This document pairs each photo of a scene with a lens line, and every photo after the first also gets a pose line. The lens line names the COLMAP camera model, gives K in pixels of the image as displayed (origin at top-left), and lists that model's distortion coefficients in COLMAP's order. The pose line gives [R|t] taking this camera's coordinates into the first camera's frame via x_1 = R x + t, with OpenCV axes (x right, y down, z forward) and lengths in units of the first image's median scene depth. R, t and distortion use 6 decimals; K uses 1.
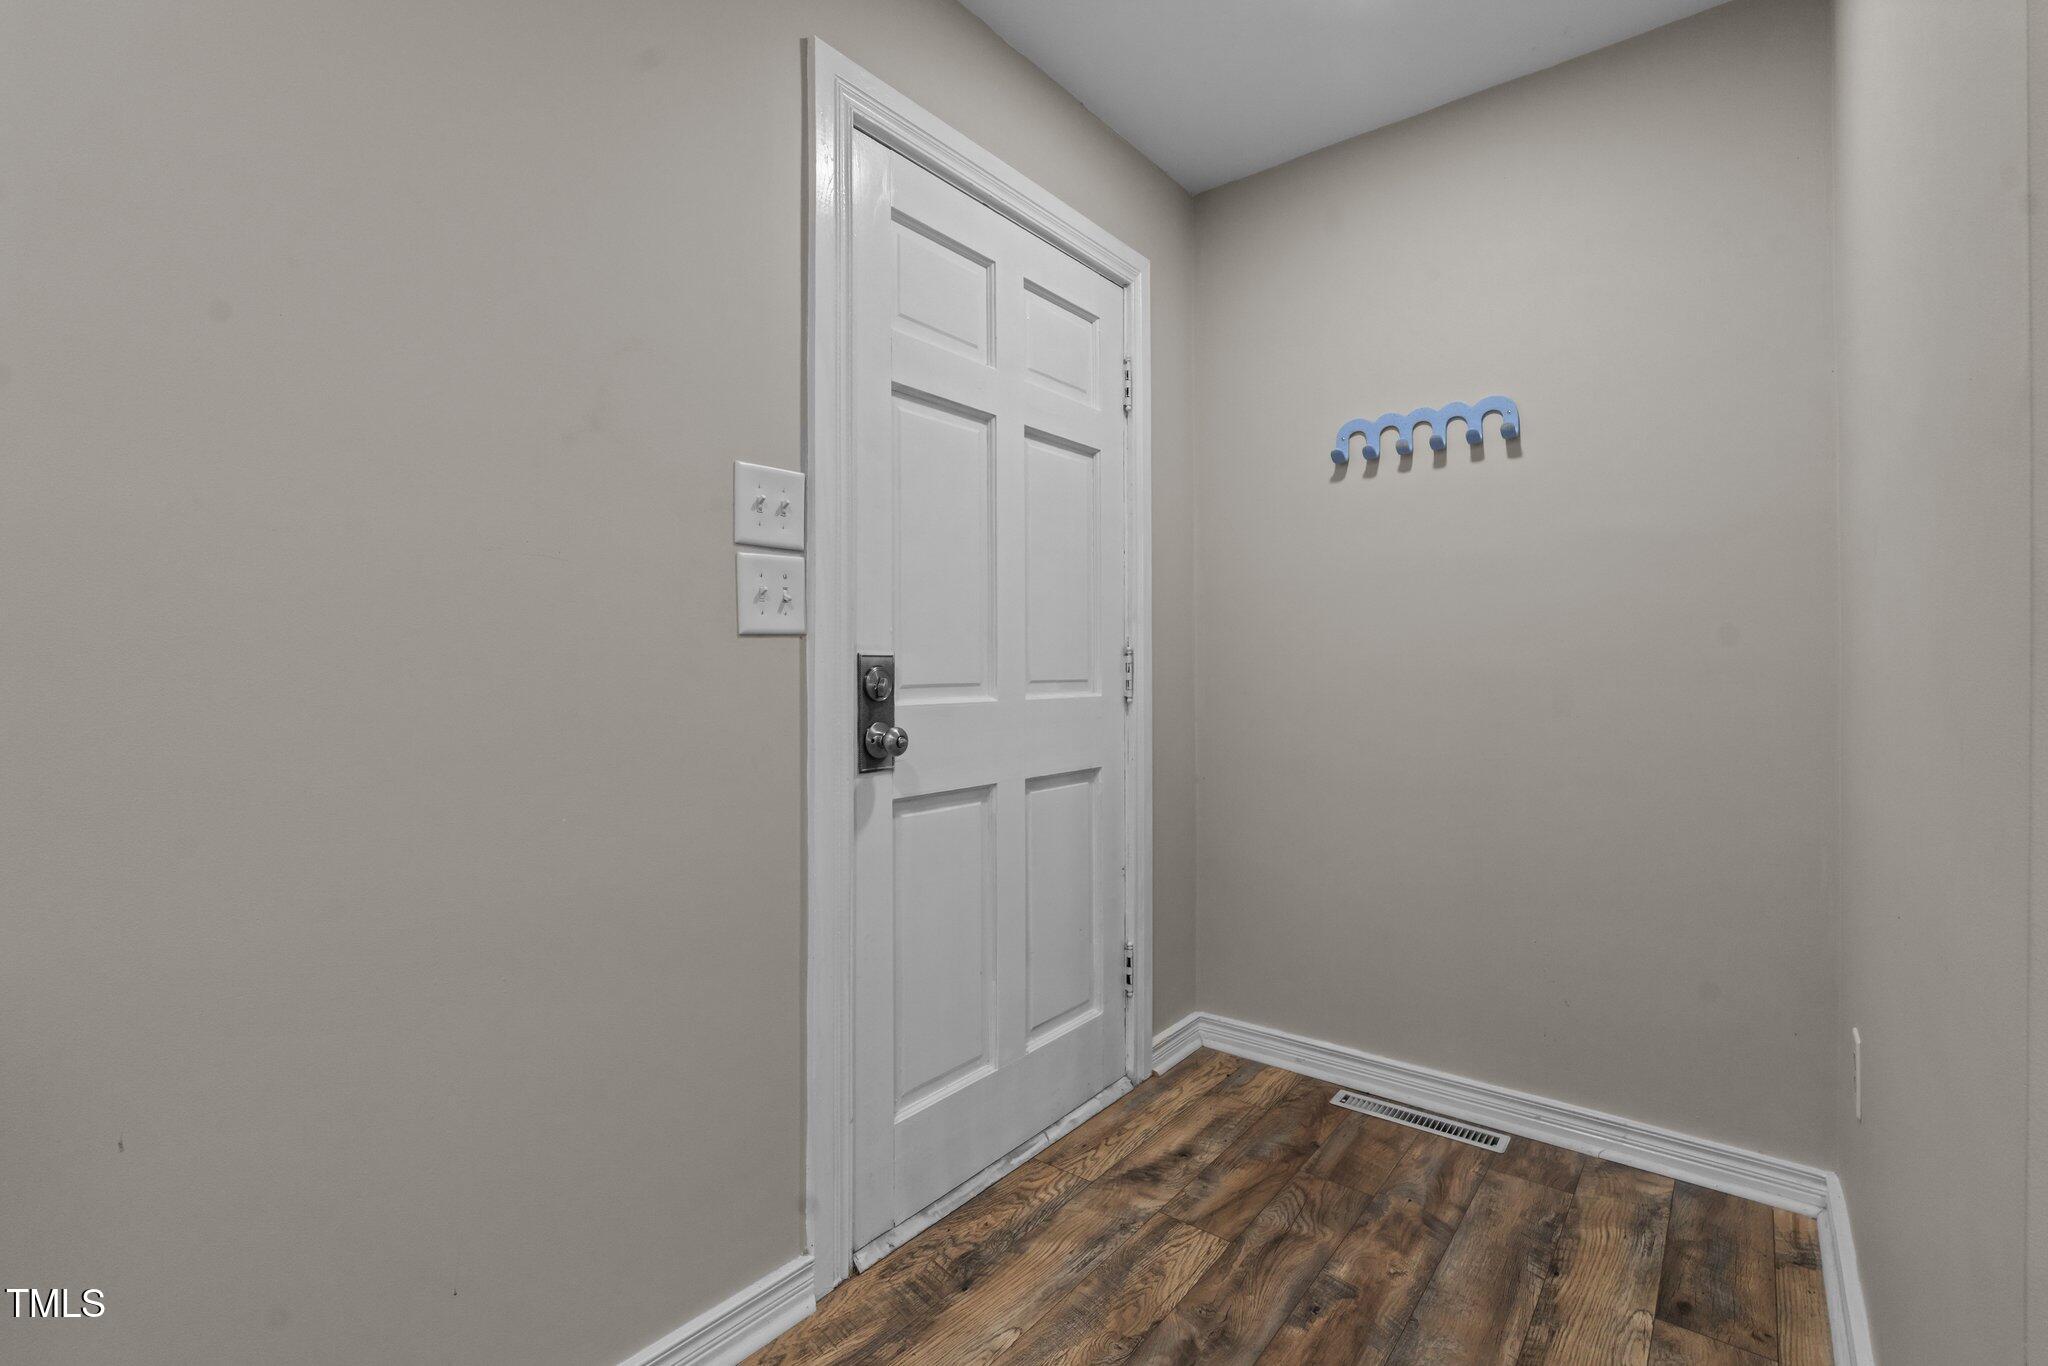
lens RADIAL K [[938.7, 0, 1021.3], [0, 938.7, 670.3], [0, 0, 1]] dist [-0.011062, 0.001628]
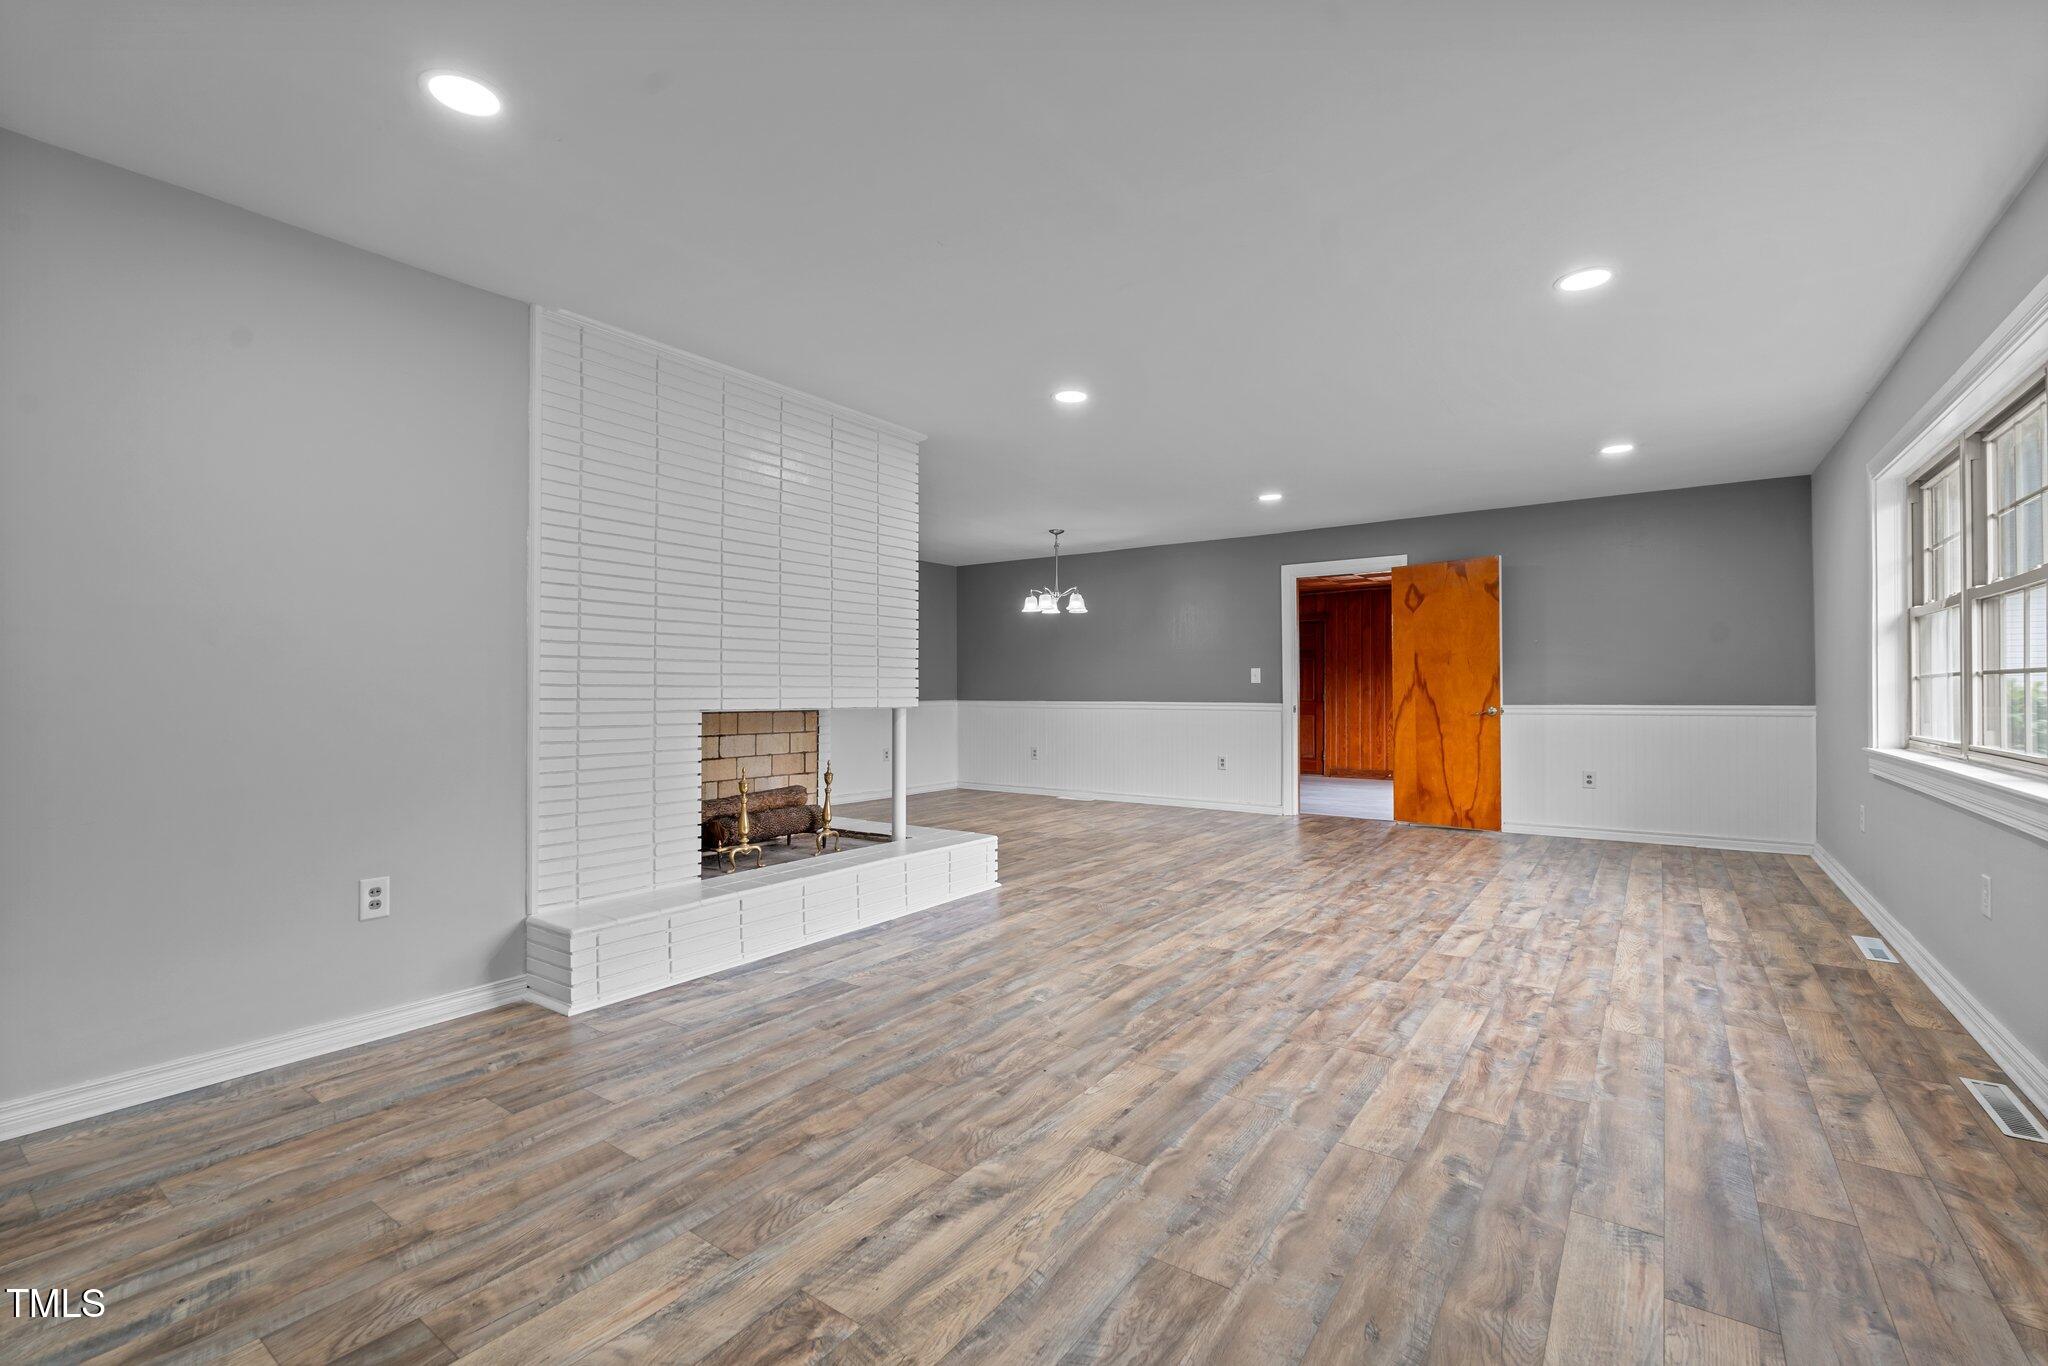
lens RADIAL K [[897.3, 0, 1018.8], [0, 897.3, 697.4], [0, 0, 1]] dist [-0.007593, 0.000590]
pose [[-0.999290, 0.002659, -0.037583, 1.047079], [0.002150, 0.999905, 0.013595, -0.023986], [0.037615, 0.013504, -0.999201, 3.761611]]
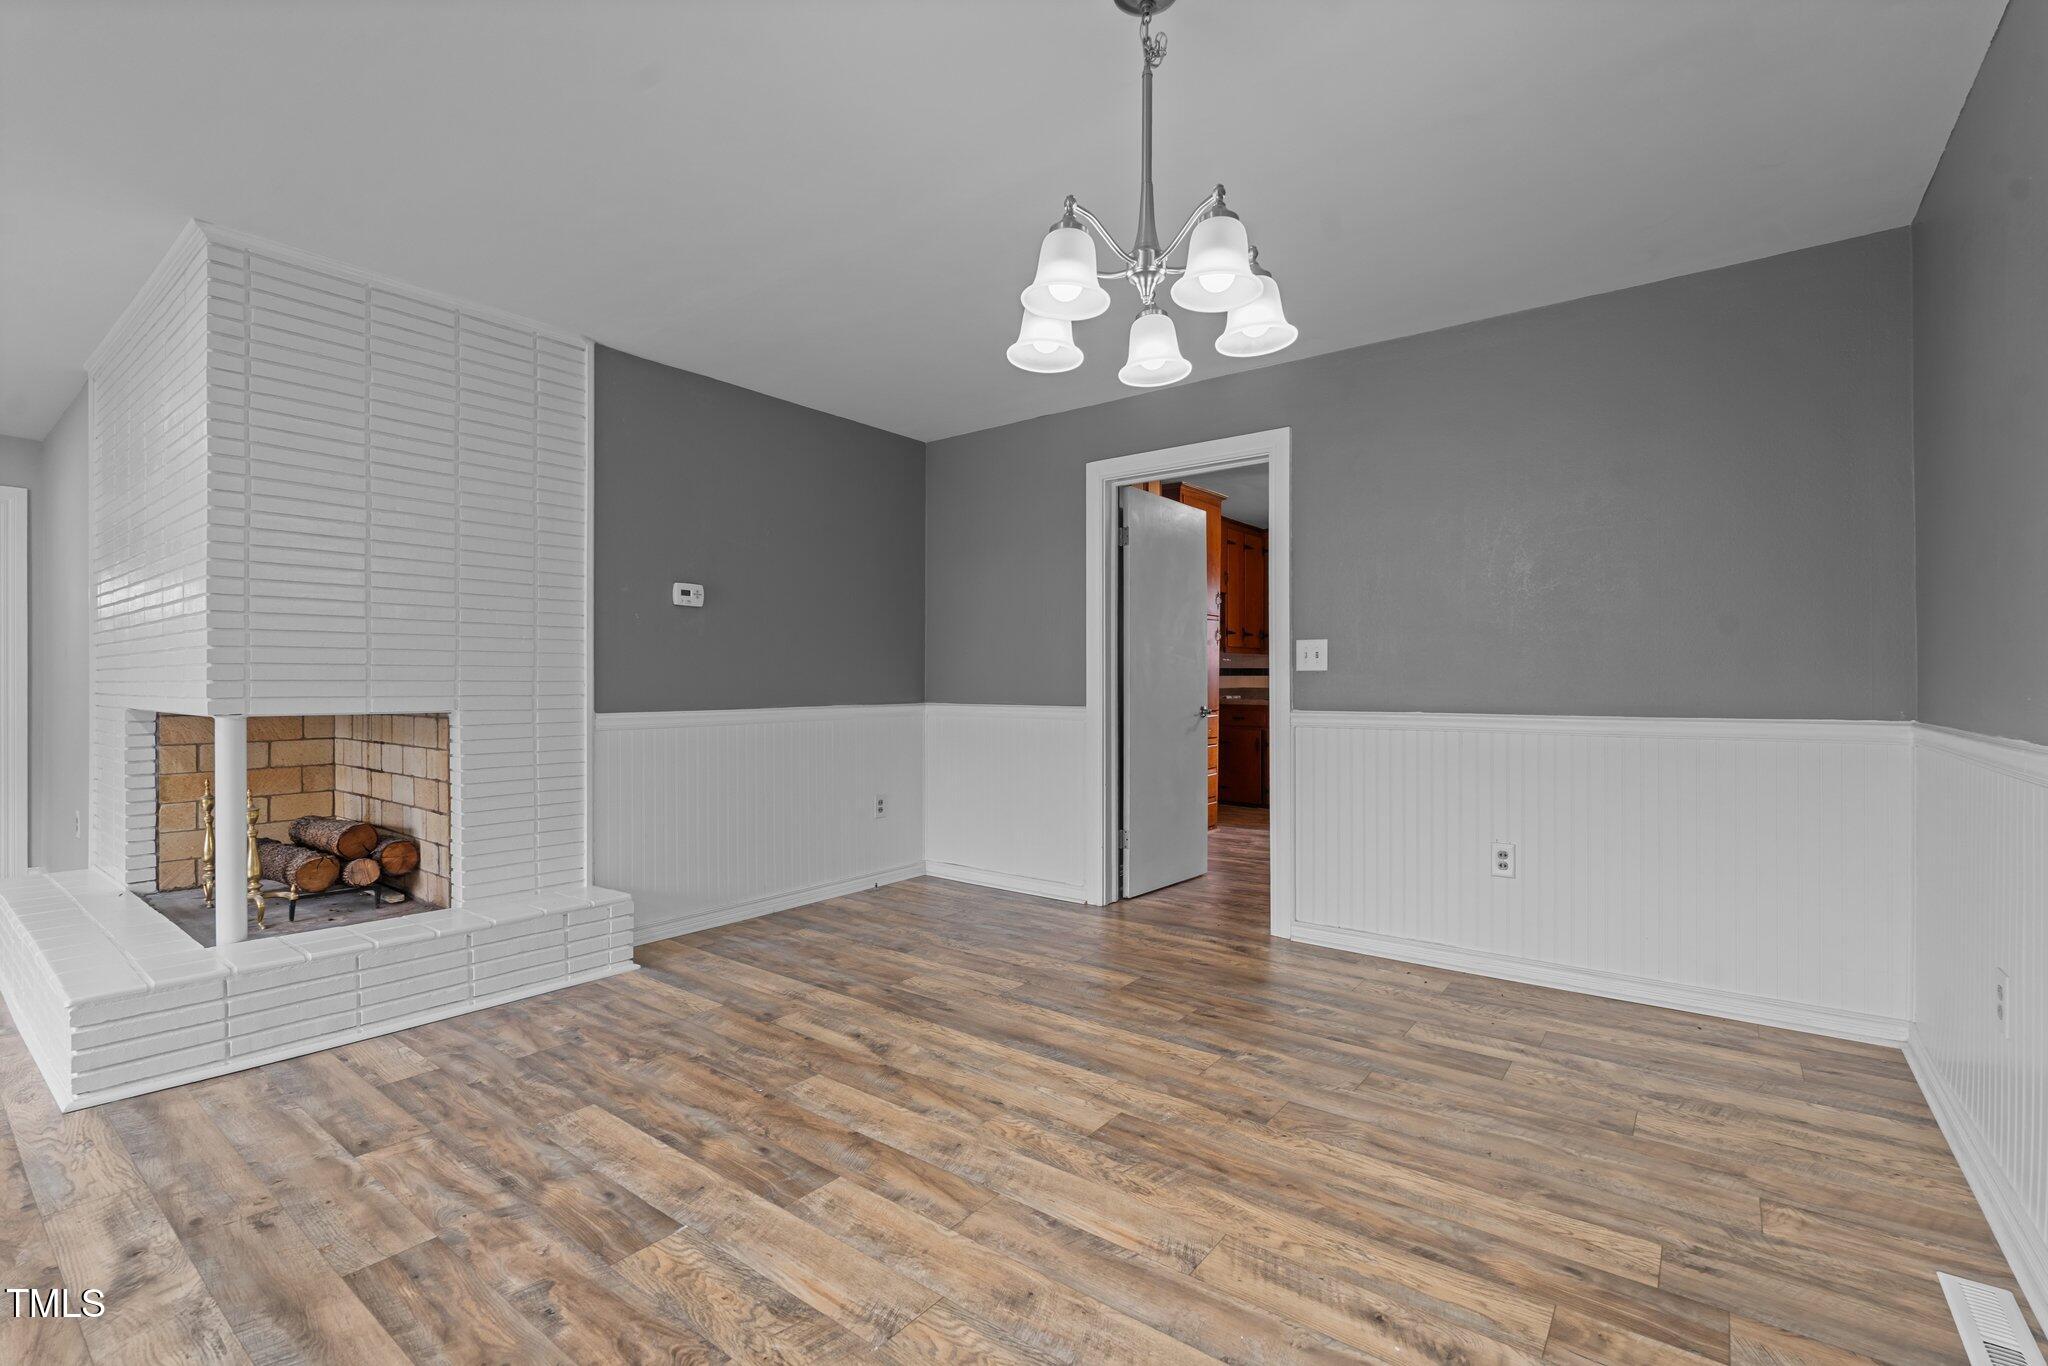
lens RADIAL K [[905.6, 0, 1016.3], [0, 905.6, 681.5], [0, 0, 1]] dist [-0.009299, 0.000654]
pose [[-0.006255, 0.006403, 0.999960, -0.266066], [0.007275, 0.999953, -0.006357, 0.003468], [-0.999954, 0.007235, -0.006302, -0.307590]]
